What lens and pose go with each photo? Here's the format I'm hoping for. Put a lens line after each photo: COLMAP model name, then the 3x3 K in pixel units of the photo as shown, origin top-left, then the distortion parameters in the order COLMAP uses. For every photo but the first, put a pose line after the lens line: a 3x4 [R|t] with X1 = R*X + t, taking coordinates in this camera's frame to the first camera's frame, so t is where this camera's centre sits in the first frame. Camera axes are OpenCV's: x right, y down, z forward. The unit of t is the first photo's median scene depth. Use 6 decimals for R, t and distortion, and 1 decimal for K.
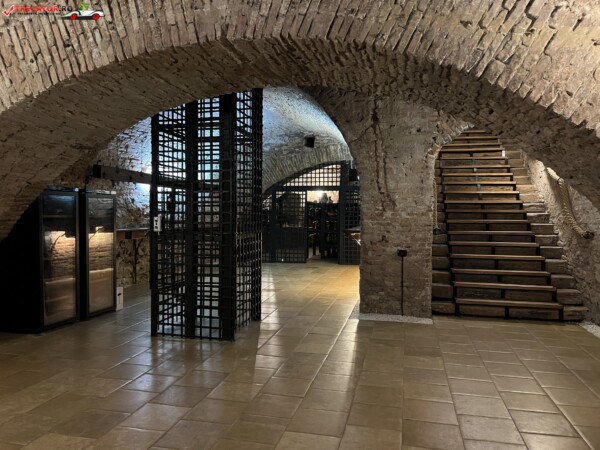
lens RADIAL K [[451.6, 0, 296.8], [0, 451.6, 223.1], [0, 0, 1]] dist [0.043775, -0.055087]
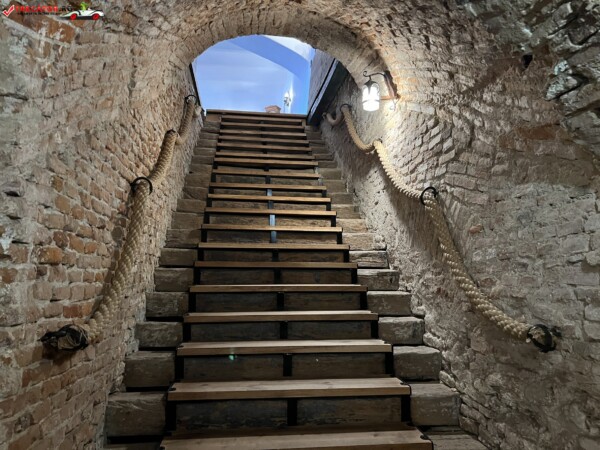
lens RADIAL K [[451.6, 0, 300.9], [0, 451.6, 224.1], [0, 0, 1]] dist [0.043775, -0.055087]
pose [[0.931302, 0.038688, 0.362187, 0.273248], [0.007705, 0.992028, -0.125780, -0.009911], [-0.364166, 0.119930, 0.923580, 0.571331]]
